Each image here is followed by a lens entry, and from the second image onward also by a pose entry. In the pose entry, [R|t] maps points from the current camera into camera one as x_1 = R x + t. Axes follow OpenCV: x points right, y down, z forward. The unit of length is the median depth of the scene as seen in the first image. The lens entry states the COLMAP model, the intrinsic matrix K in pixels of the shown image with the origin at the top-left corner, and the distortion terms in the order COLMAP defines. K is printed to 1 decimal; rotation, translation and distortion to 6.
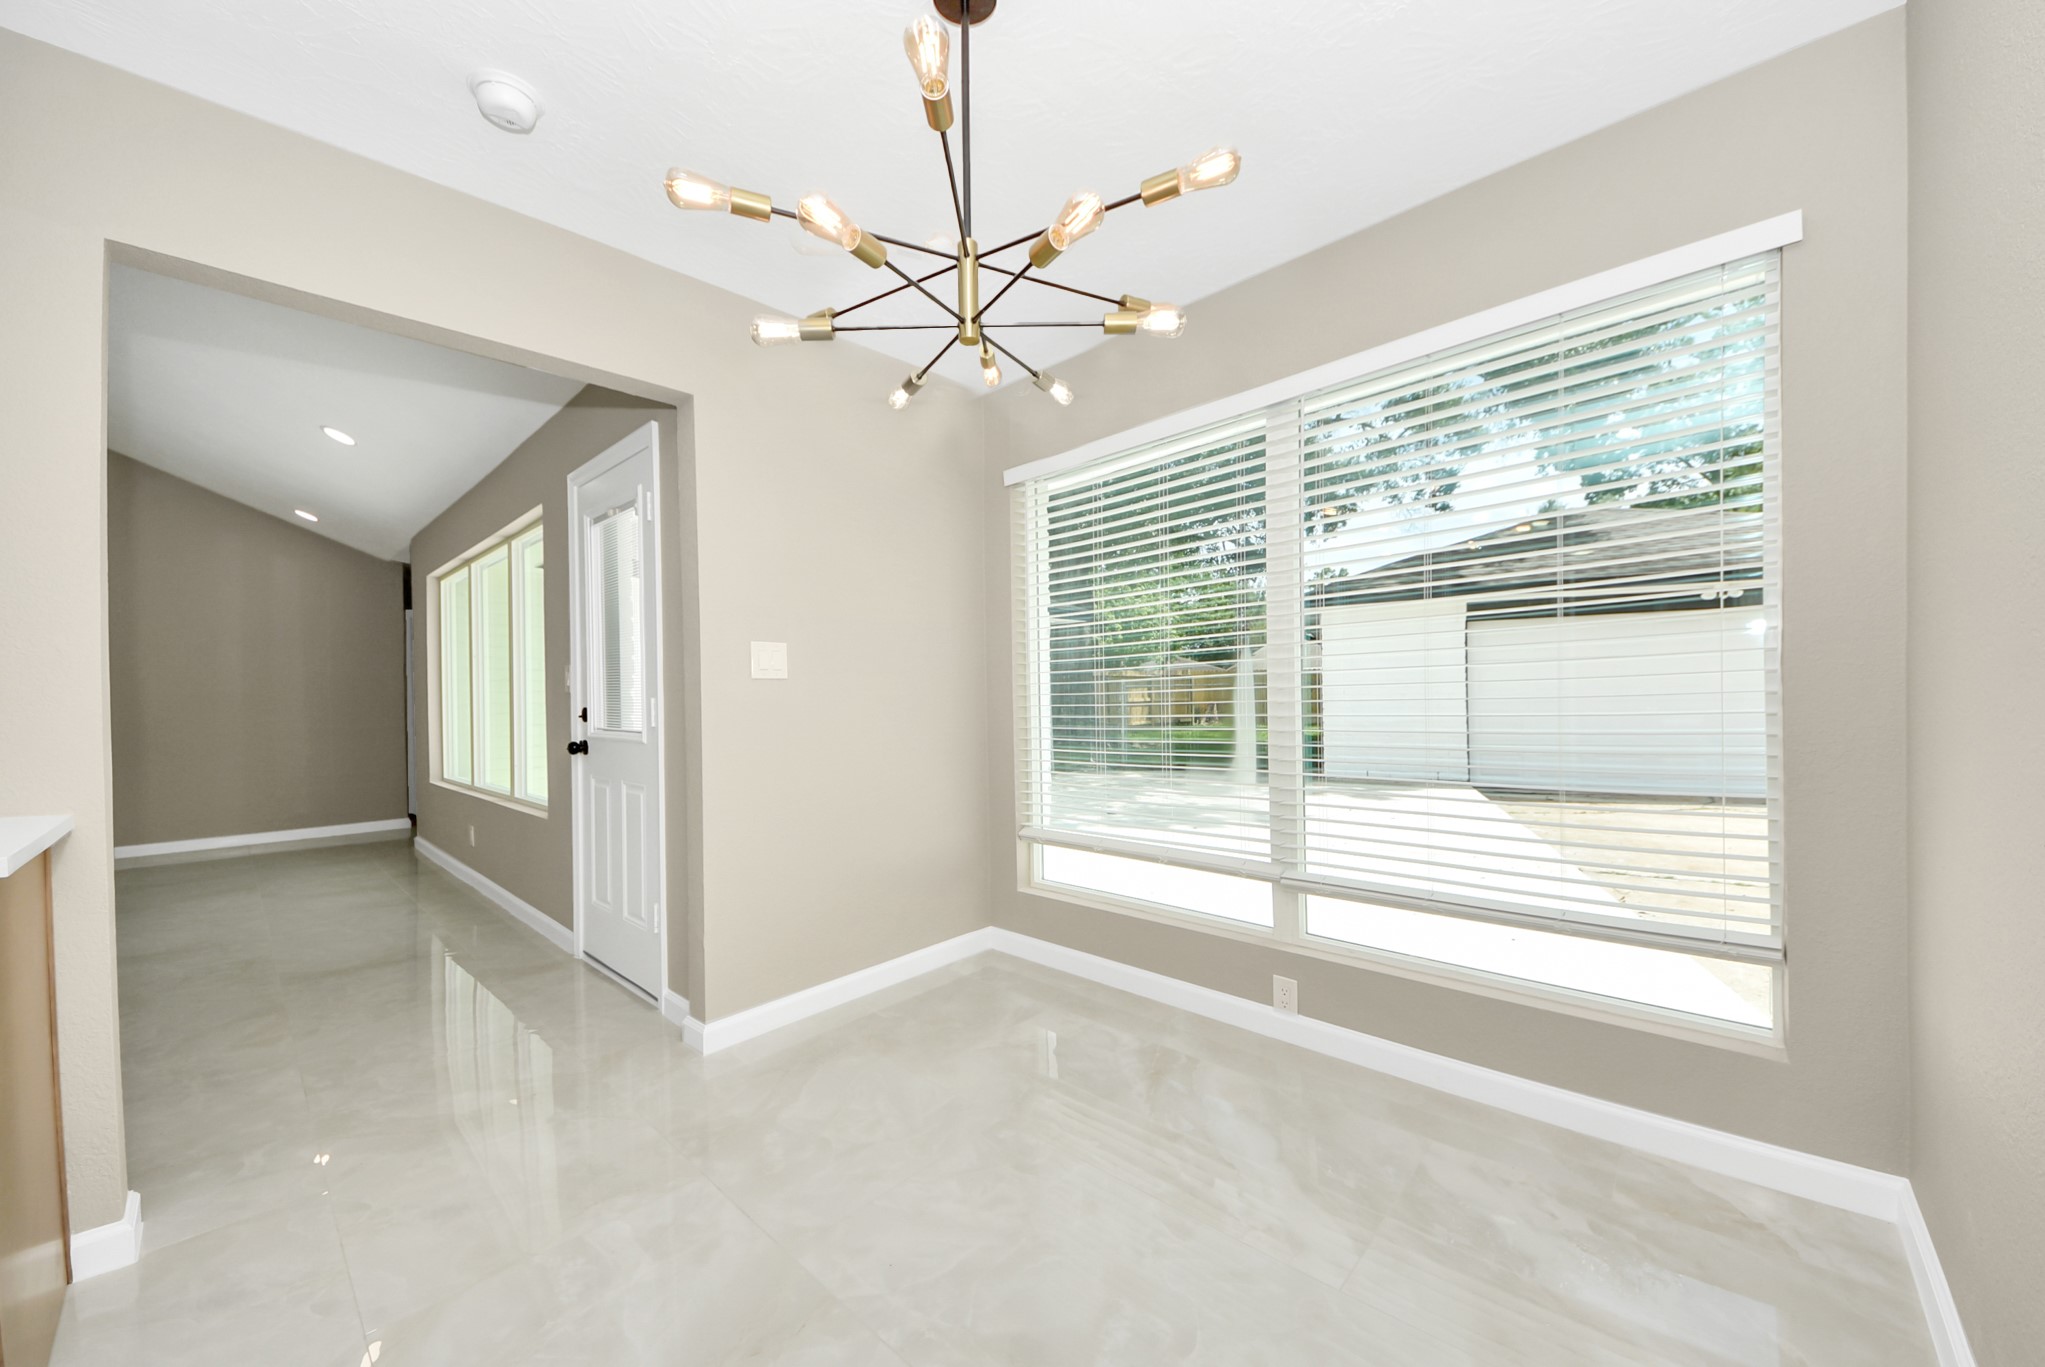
lens RADIAL K [[725.5, 0, 1003.3], [0, 725.5, 711.6], [0, 0, 1]] dist [0.001096, 0.000007]
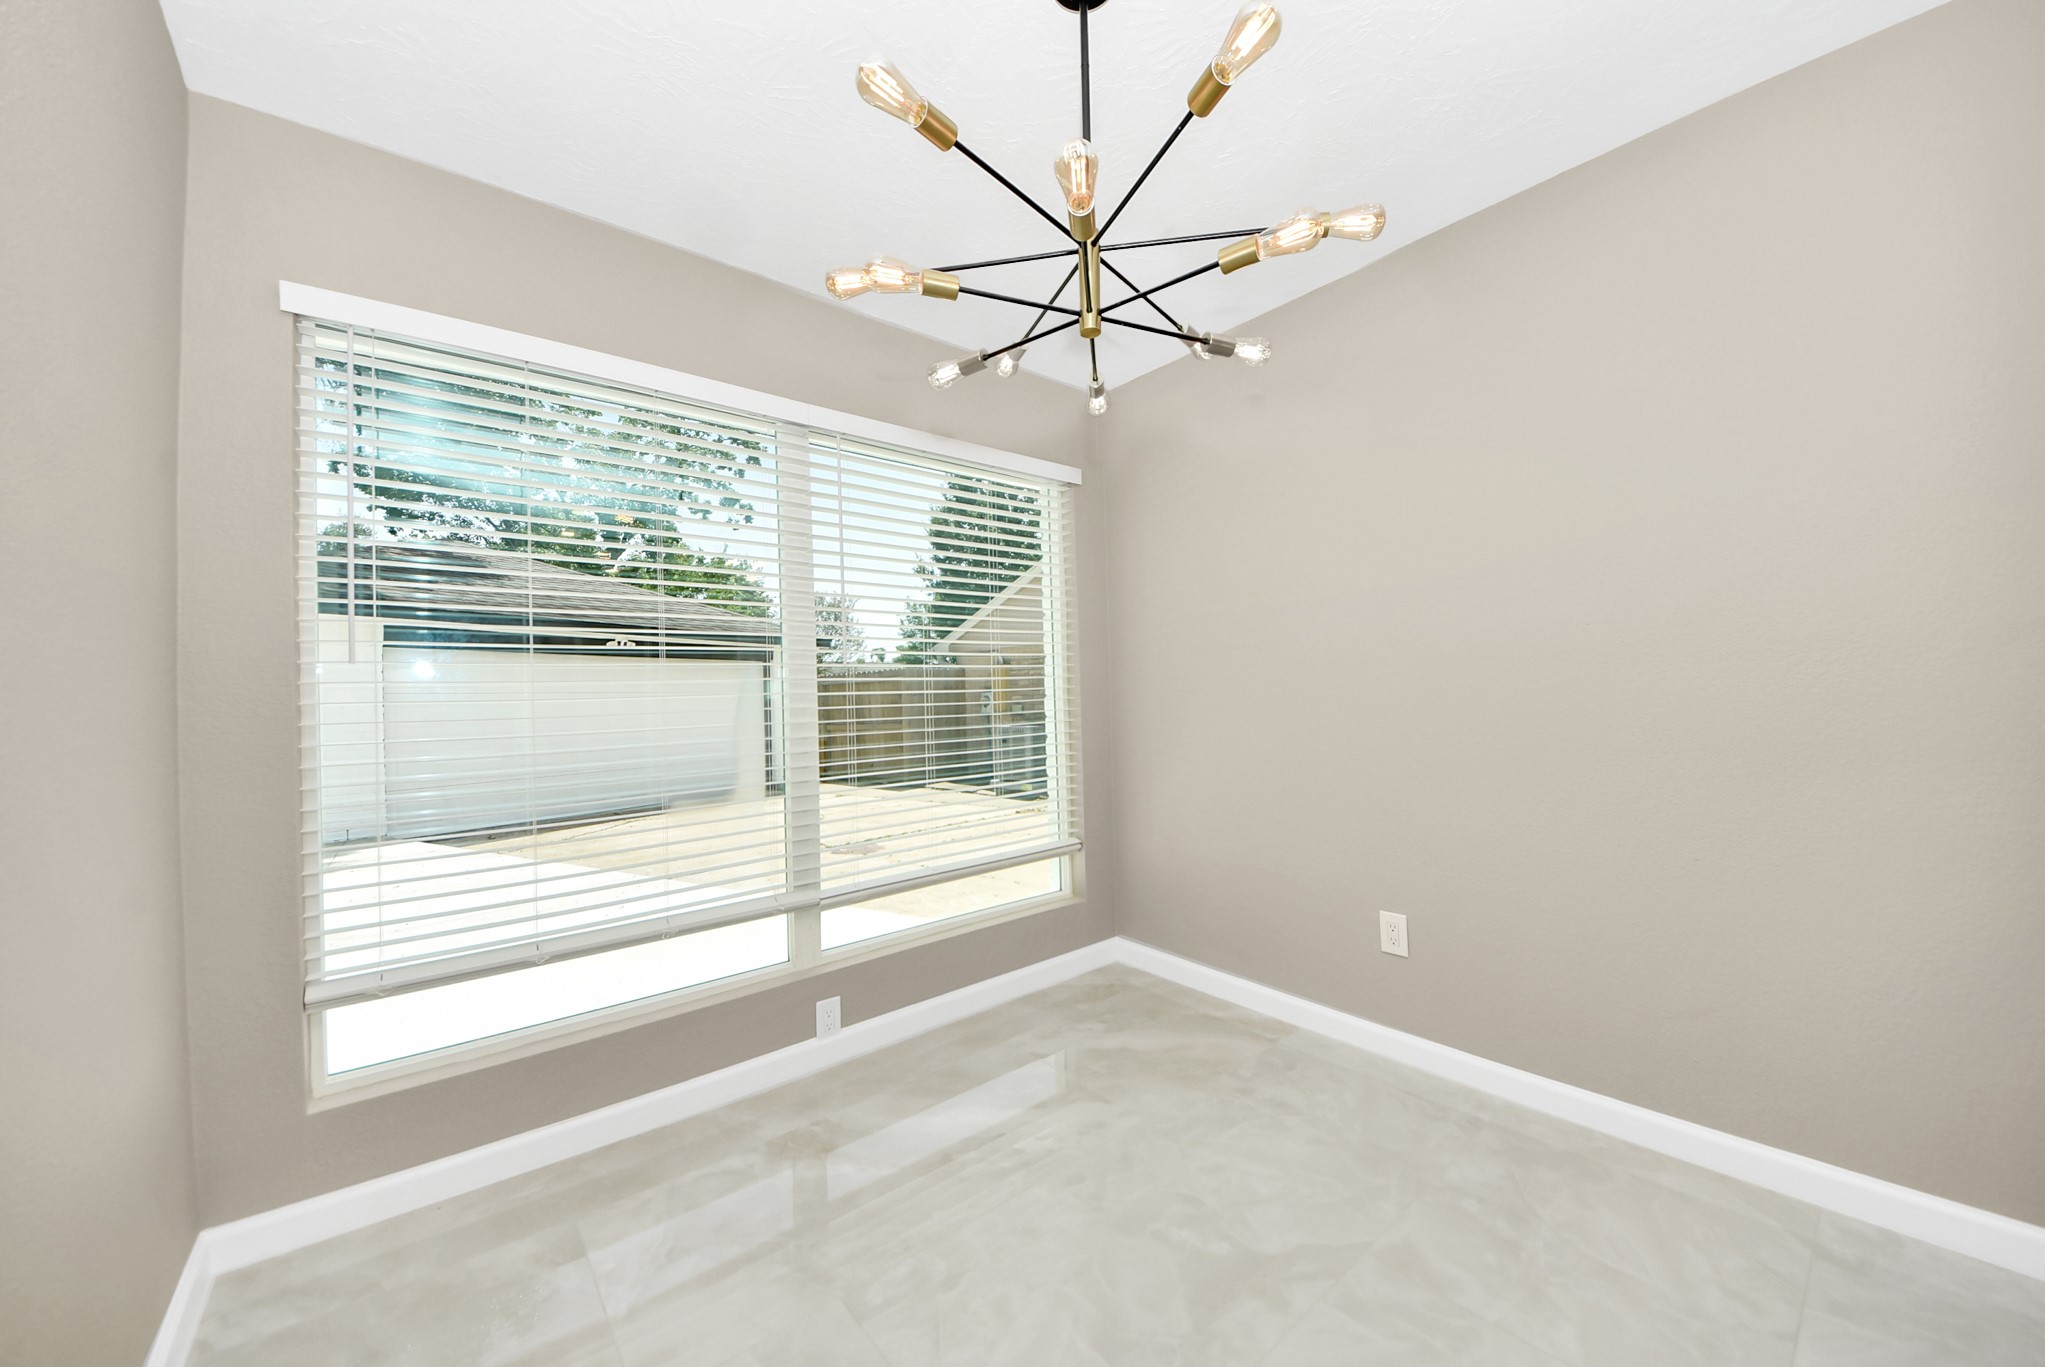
lens RADIAL K [[743.1, 0, 1049.0], [0, 743.1, 694.4], [0, 0, 1]] dist [0.024412, -0.018002]
pose [[0.089316, 0.041245, 0.995149, -0.607965], [0.045683, 0.997921, -0.045460, 0.009470], [-0.994955, 0.049522, 0.087246, 0.576860]]
